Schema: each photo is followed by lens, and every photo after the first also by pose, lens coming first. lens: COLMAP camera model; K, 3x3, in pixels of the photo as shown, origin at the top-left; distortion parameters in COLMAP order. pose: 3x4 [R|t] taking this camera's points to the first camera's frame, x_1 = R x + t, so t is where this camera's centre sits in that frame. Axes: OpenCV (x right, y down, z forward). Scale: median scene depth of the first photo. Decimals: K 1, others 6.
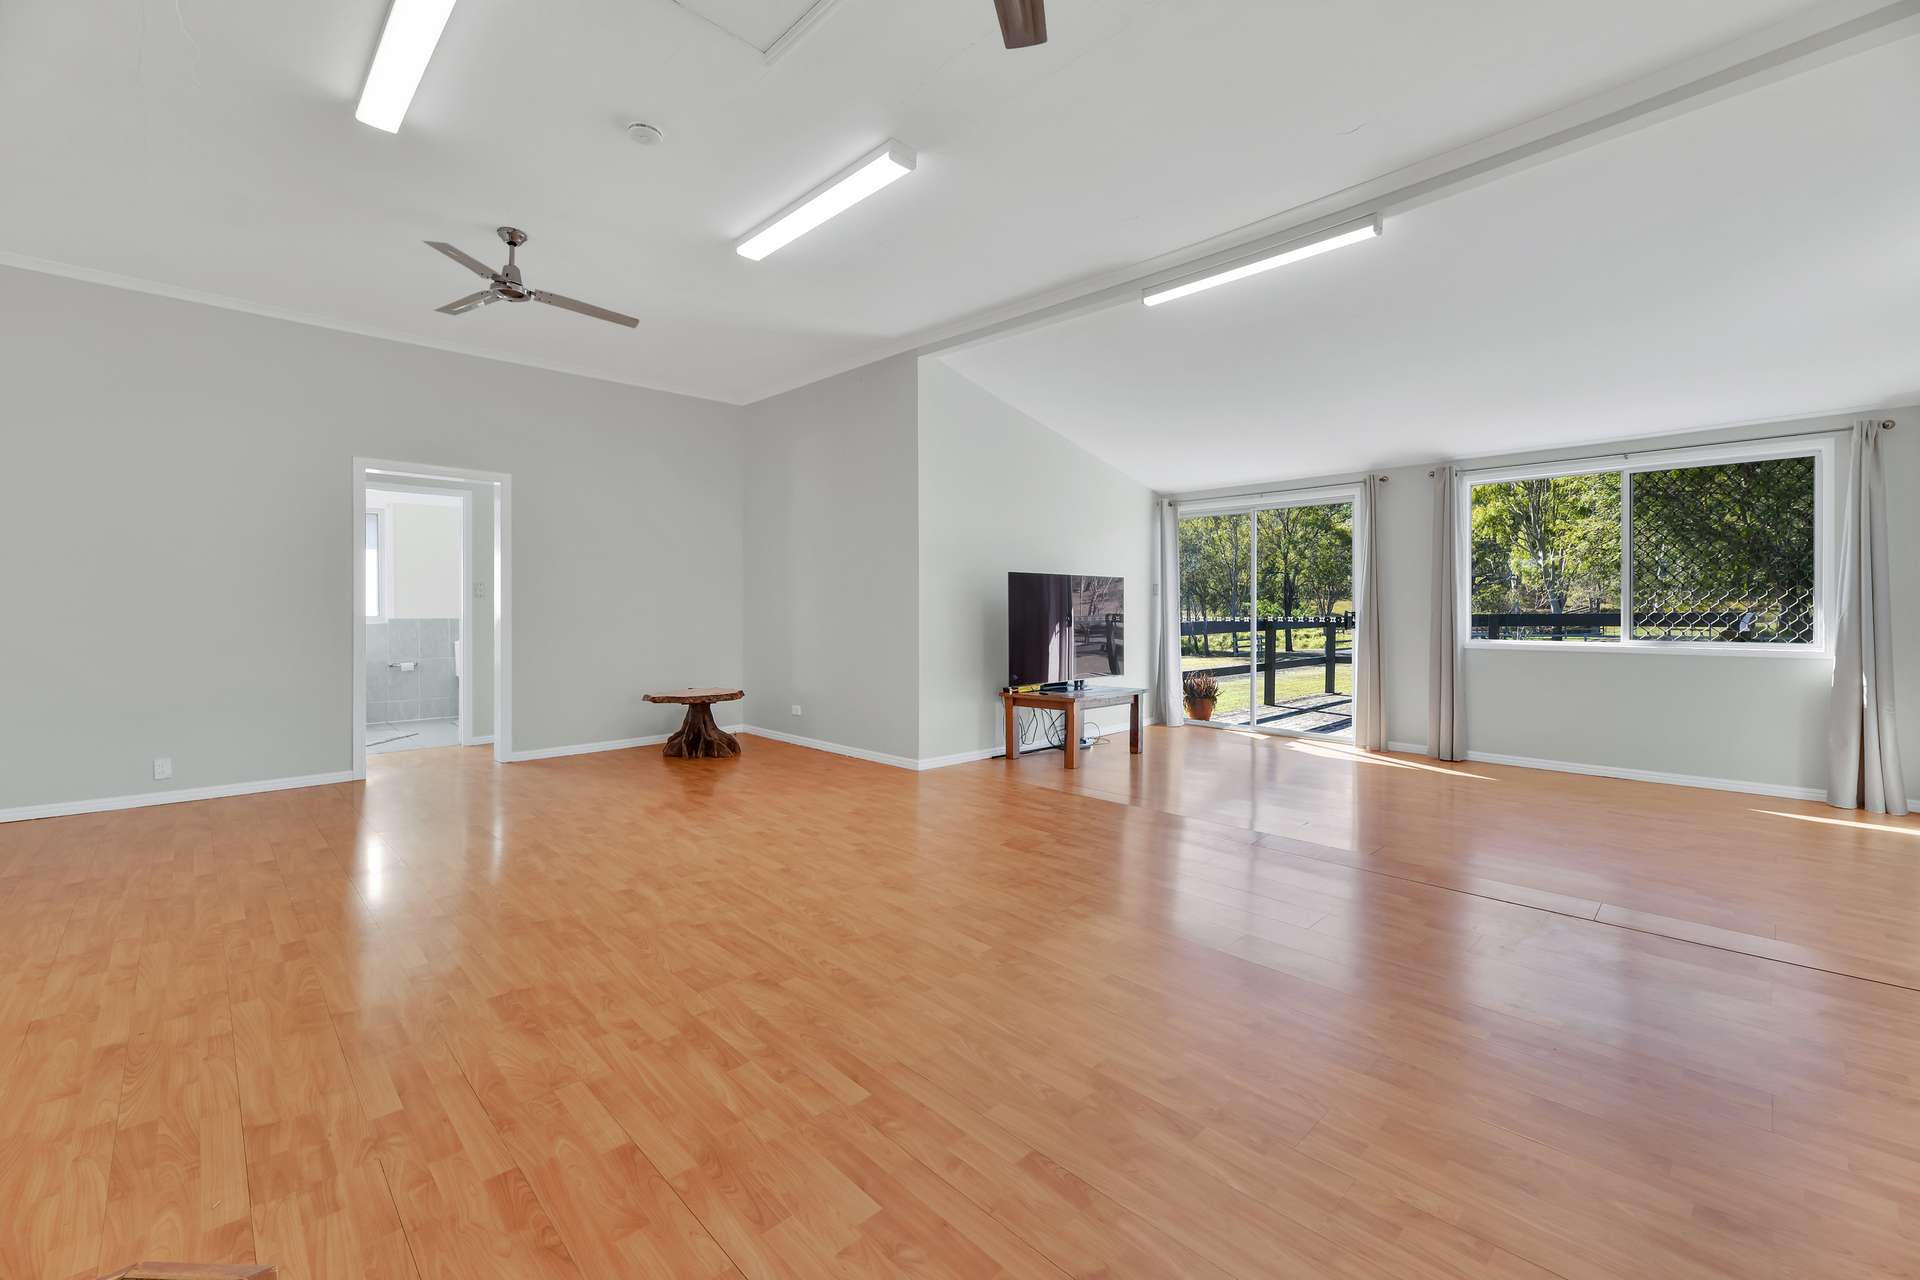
lens RADIAL K [[794.8, 0, 957.5], [0, 794.8, 603.3], [0, 0, 1]] dist [-0.001717, -0.000233]
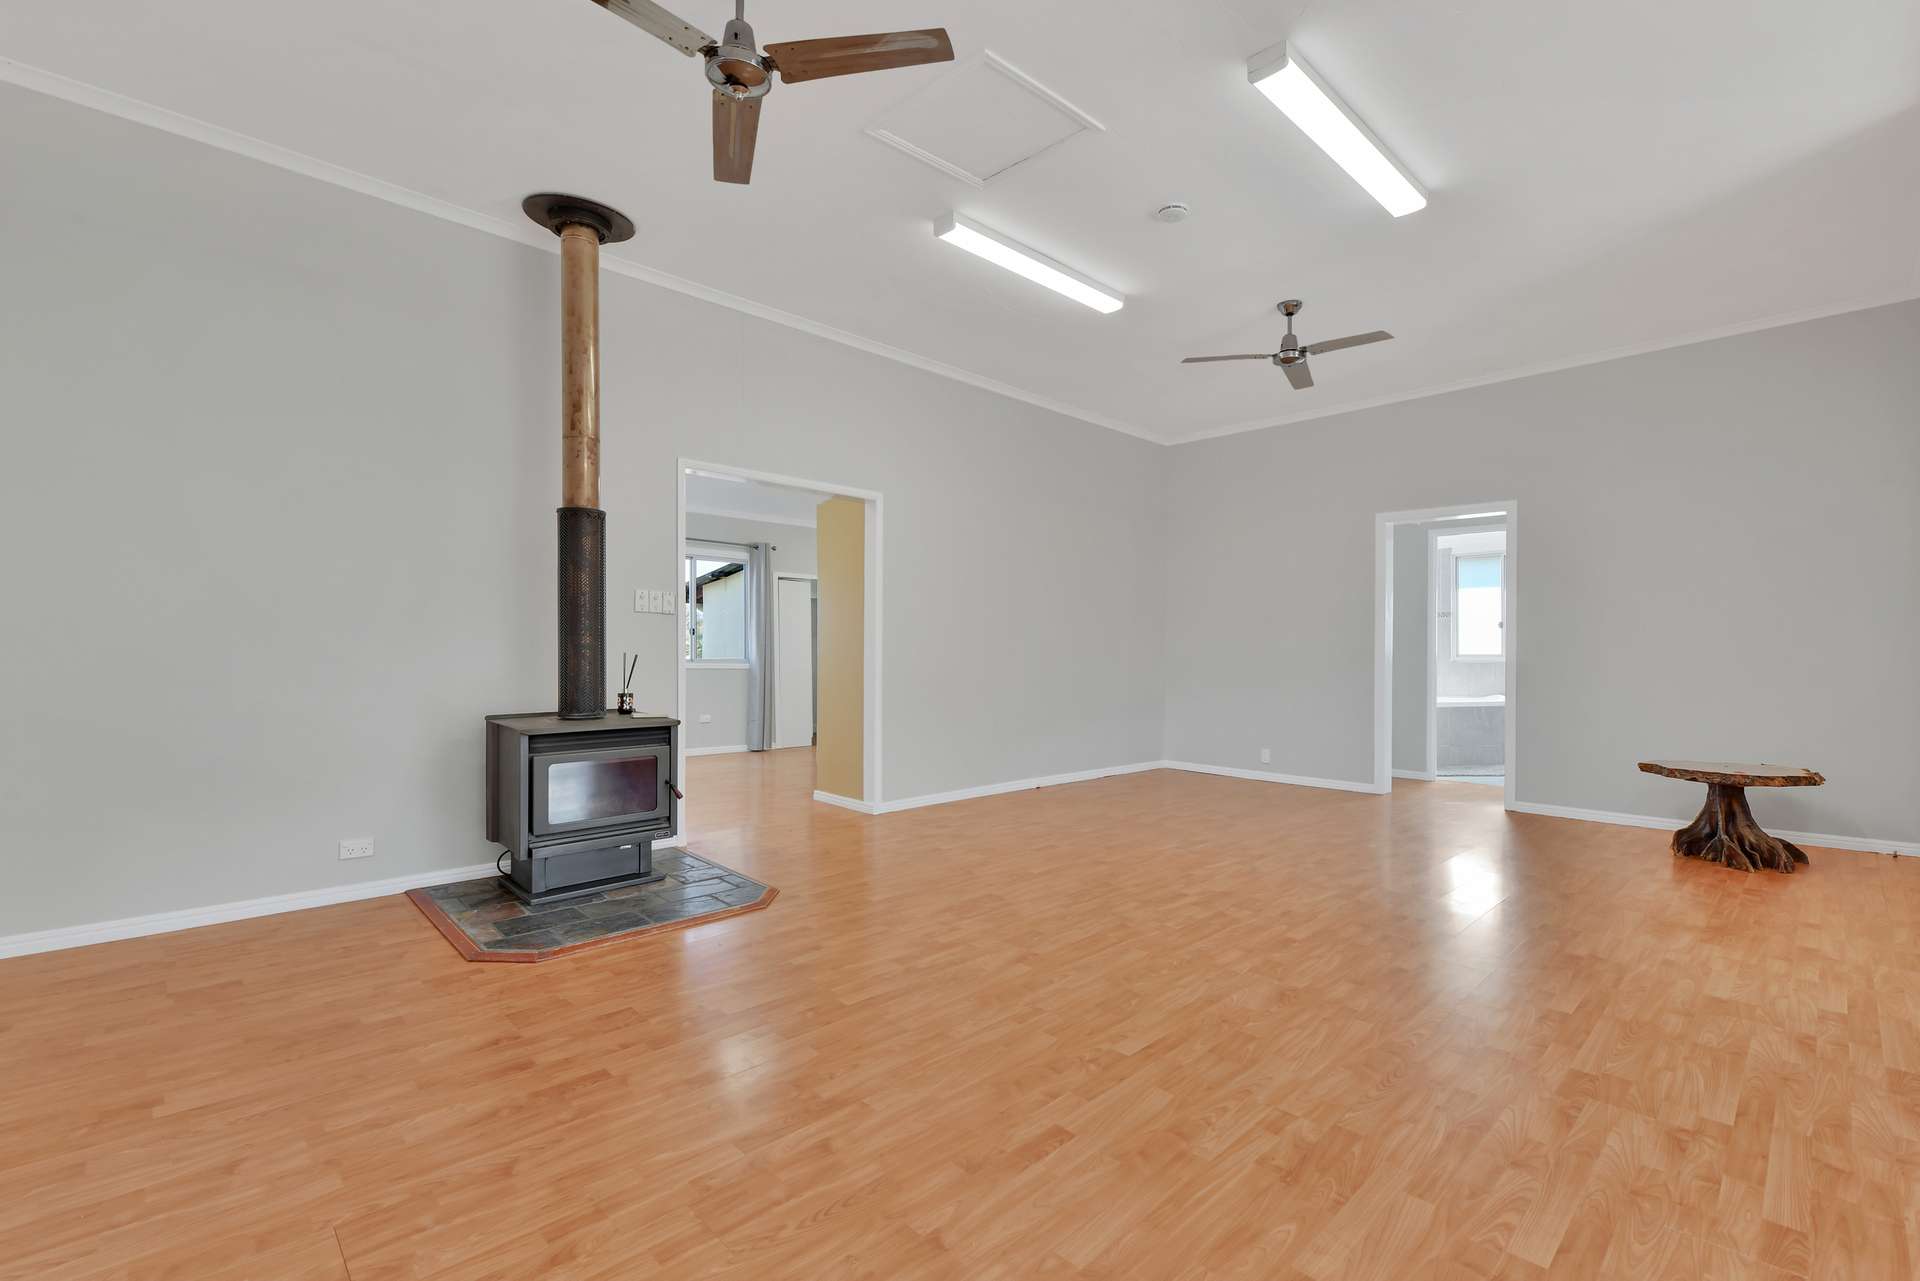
lens RADIAL K [[850.9, 0, 1002.8], [0, 850.9, 633.3], [0, 0, 1]] dist [-0.011661, -0.000213]
pose [[0.014822, -0.016331, -0.999757, 0.789240], [-0.000535, 0.999866, -0.016340, 0.017488], [0.999890, 0.000777, 0.014812, 0.747791]]
